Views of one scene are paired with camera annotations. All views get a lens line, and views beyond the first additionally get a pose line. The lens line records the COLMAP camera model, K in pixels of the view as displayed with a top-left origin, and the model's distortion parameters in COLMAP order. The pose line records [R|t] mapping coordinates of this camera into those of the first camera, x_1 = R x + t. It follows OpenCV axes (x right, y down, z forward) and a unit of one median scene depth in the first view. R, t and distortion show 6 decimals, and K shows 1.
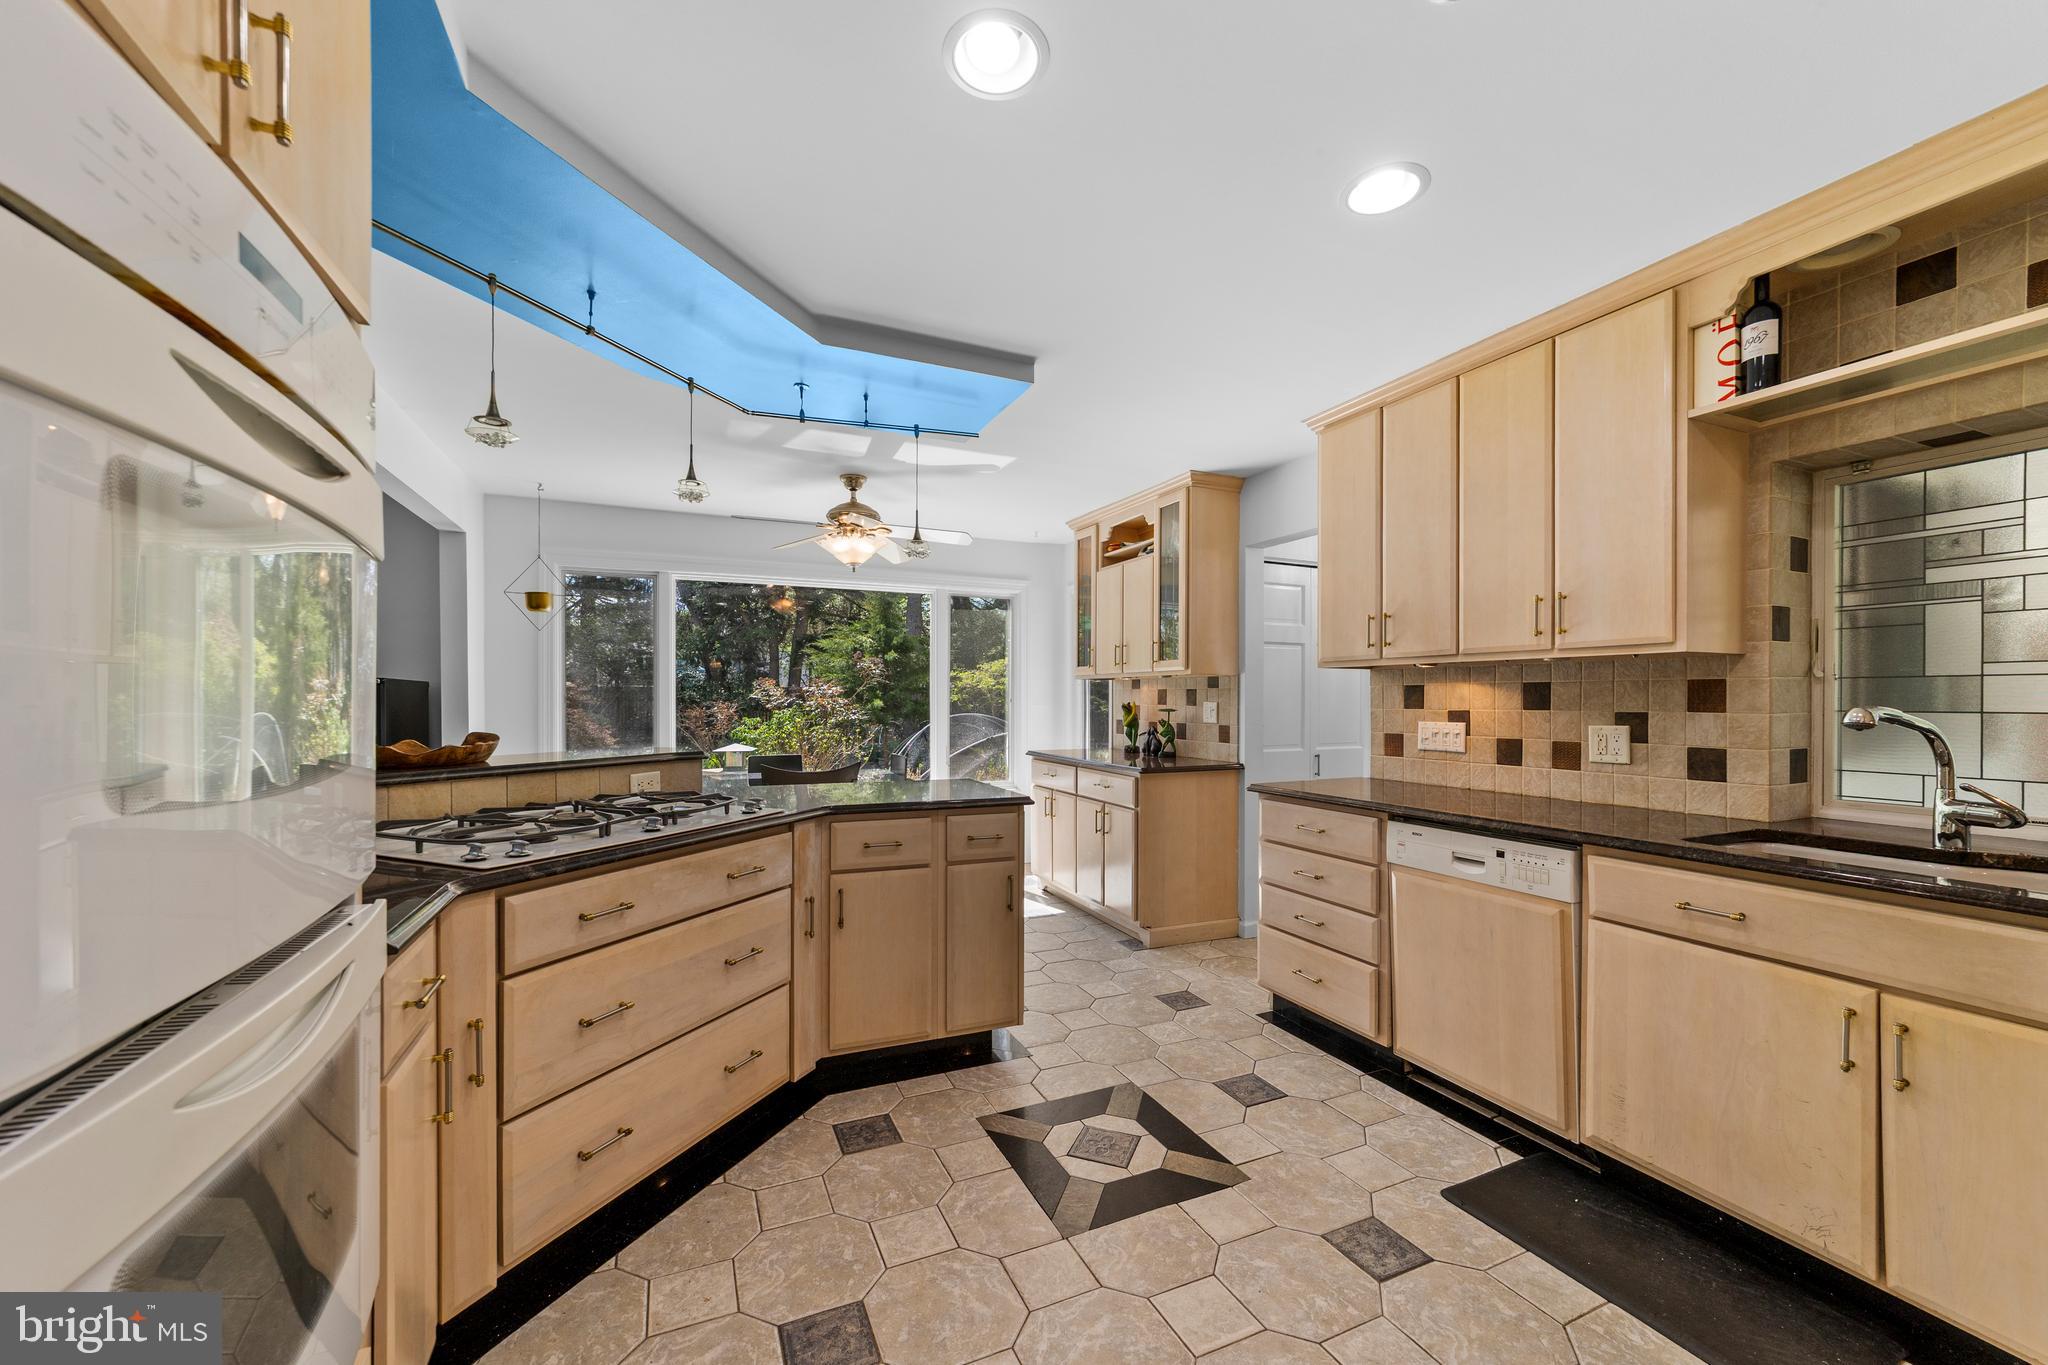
lens RADIAL K [[794.2, 0, 1028.2], [0, 794.2, 693.7], [0, 0, 1]] dist [0.002251, 0.000219]
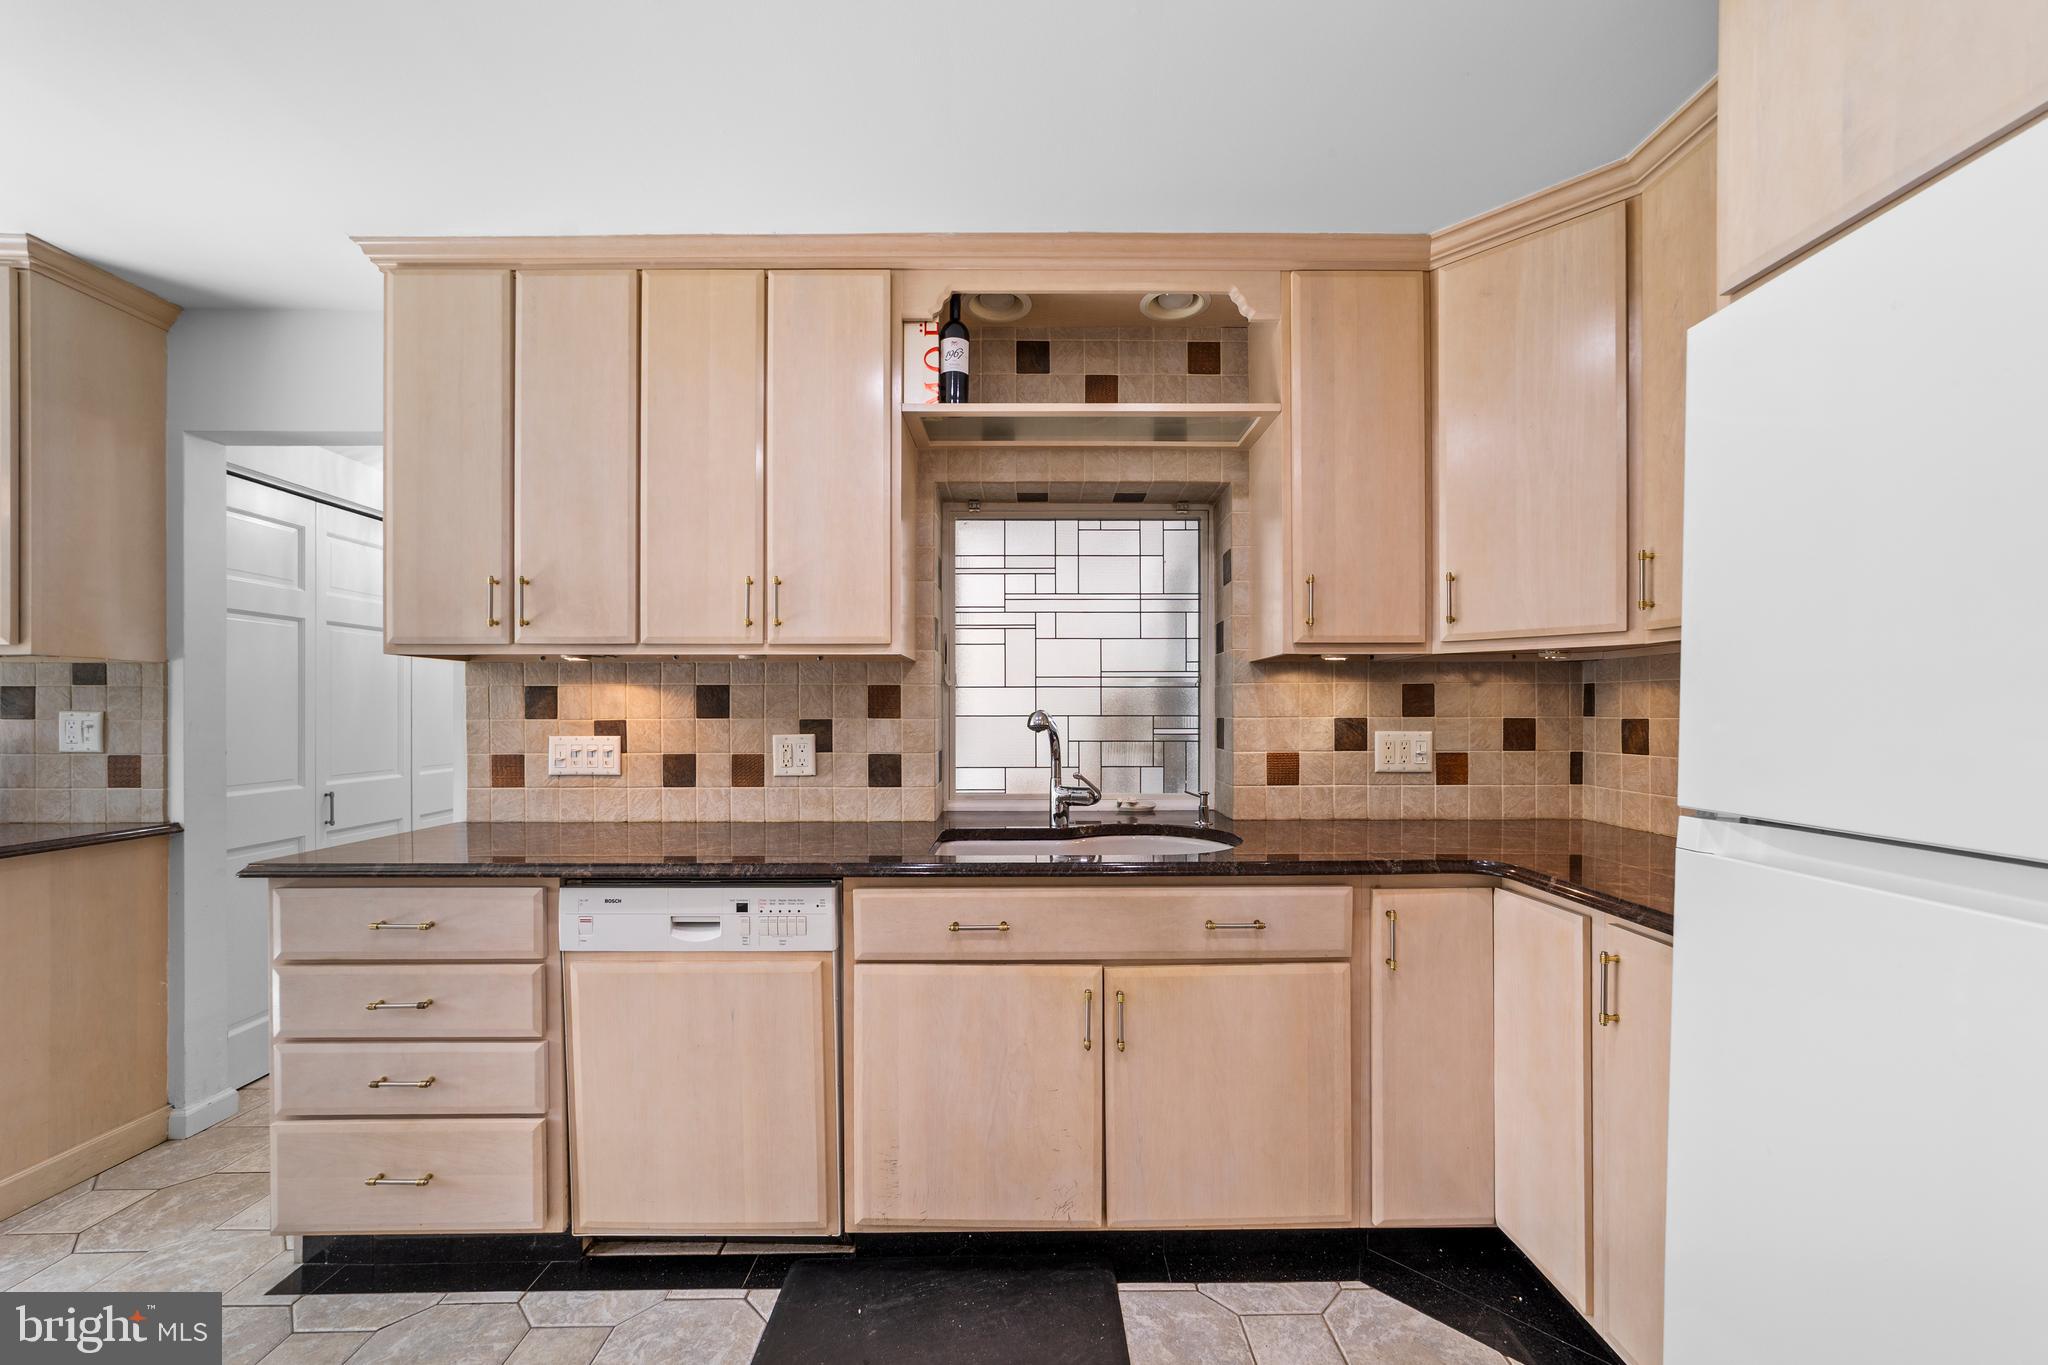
lens RADIAL K [[795.6, 0, 1025.7], [0, 795.6, 713.8], [0, 0, 1]] dist [-0.020859, 0.010777]
pose [[0.403627, -0.004730, 0.914912, 0.011005], [-0.004600, 0.999964, 0.007199, 0.009051], [-0.914912, -0.007114, 0.403590, 0.395924]]
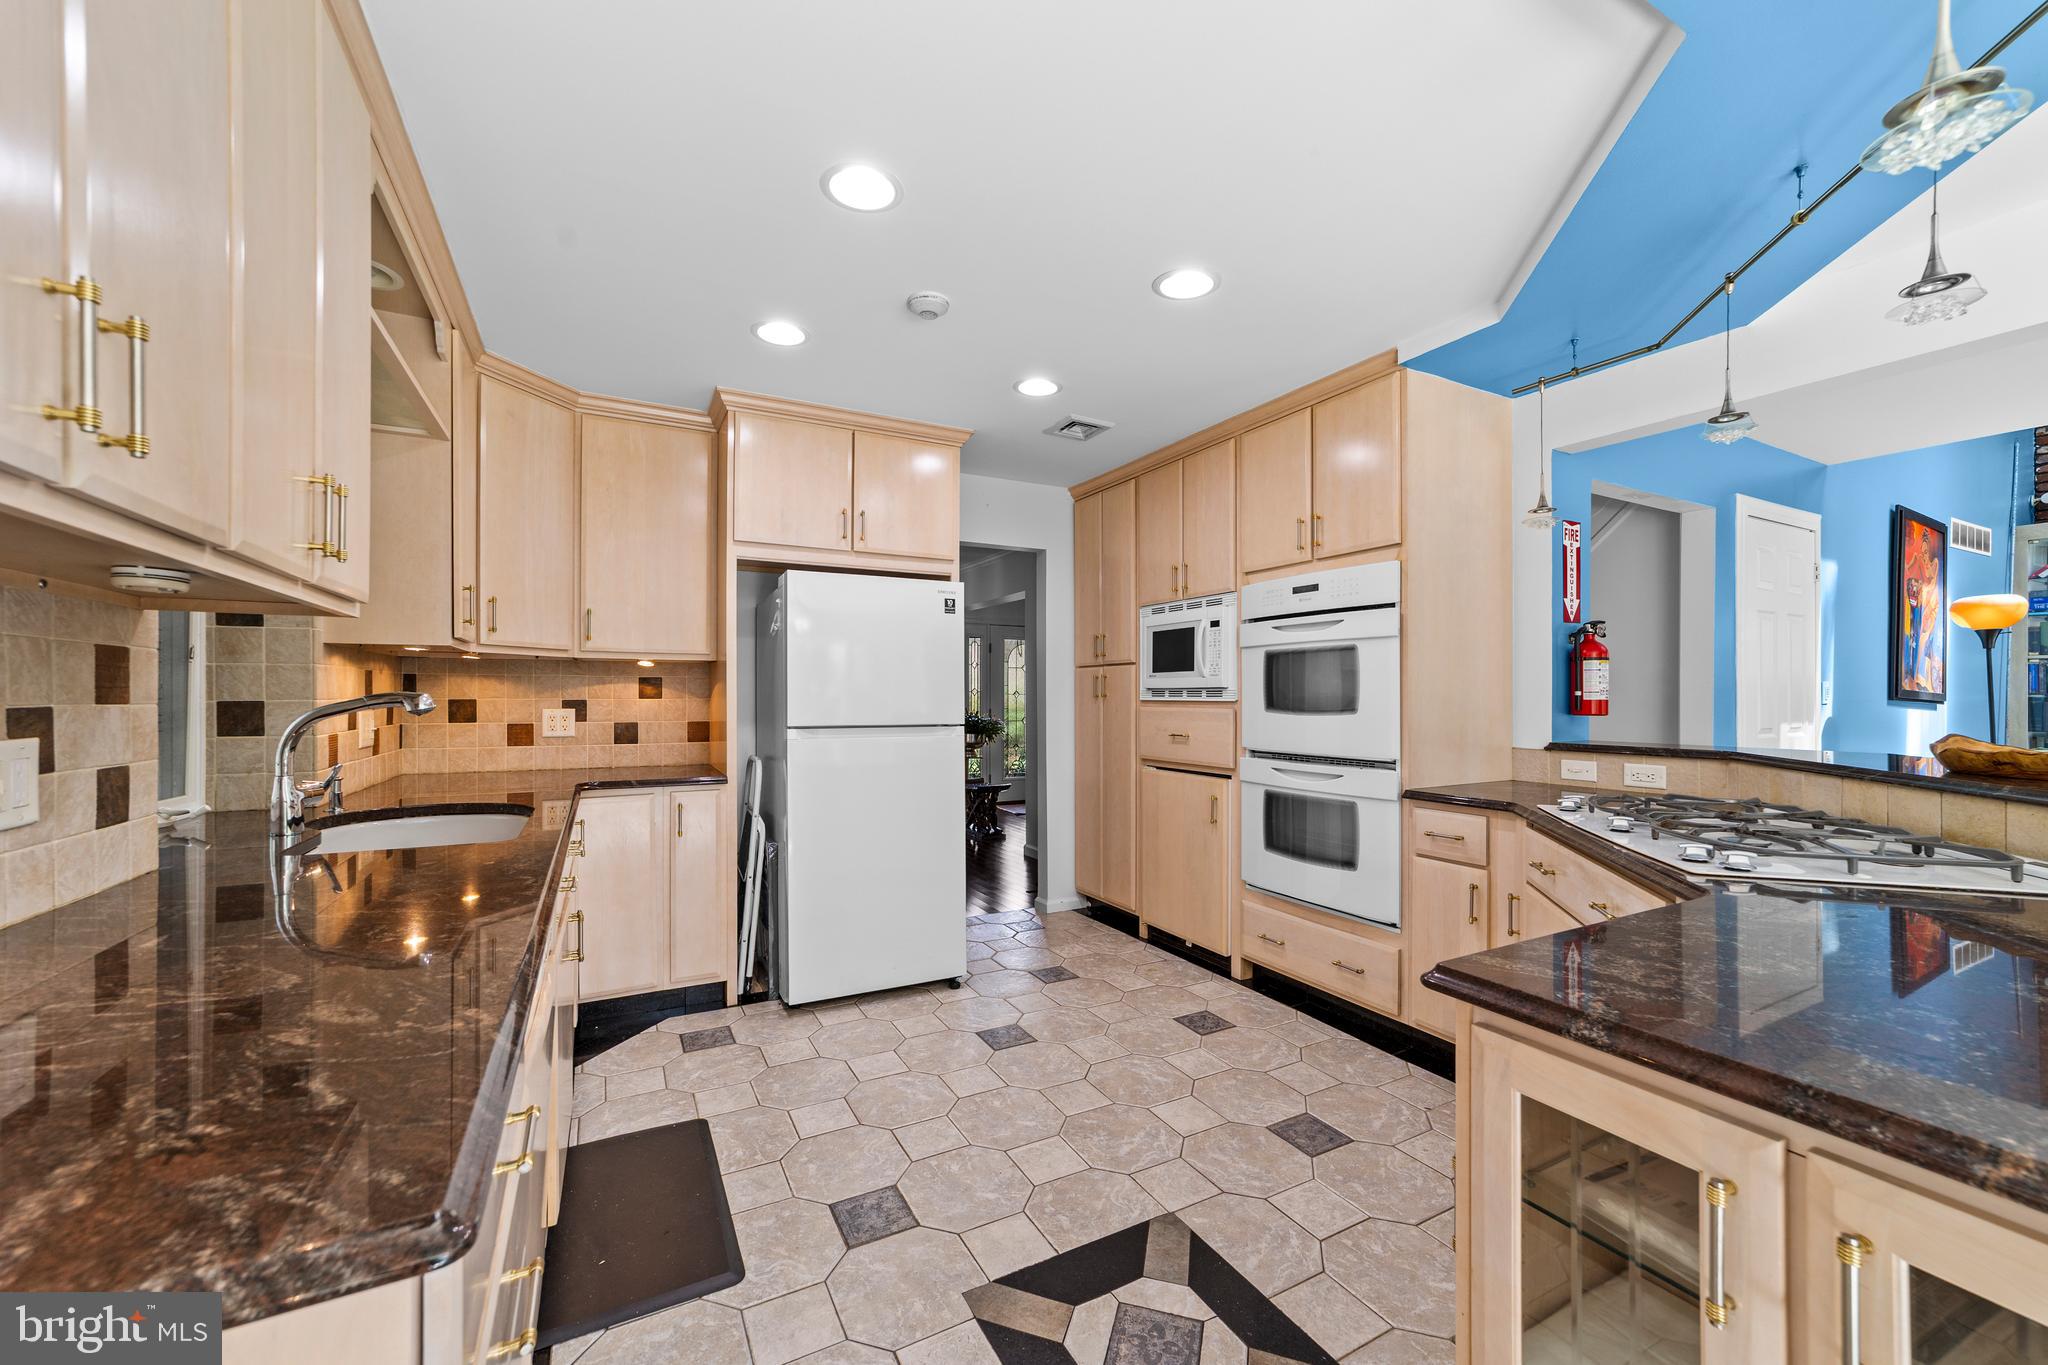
lens RADIAL K [[794.2, 0, 1028.2], [0, 794.2, 693.7], [0, 0, 1]] dist [0.002251, 0.000219]
pose [[-0.997462, -0.003603, -0.071104, 0.221795], [-0.002878, 0.999943, -0.010294, 0.018491], [0.071137, -0.010063, -0.997416, 1.462899]]
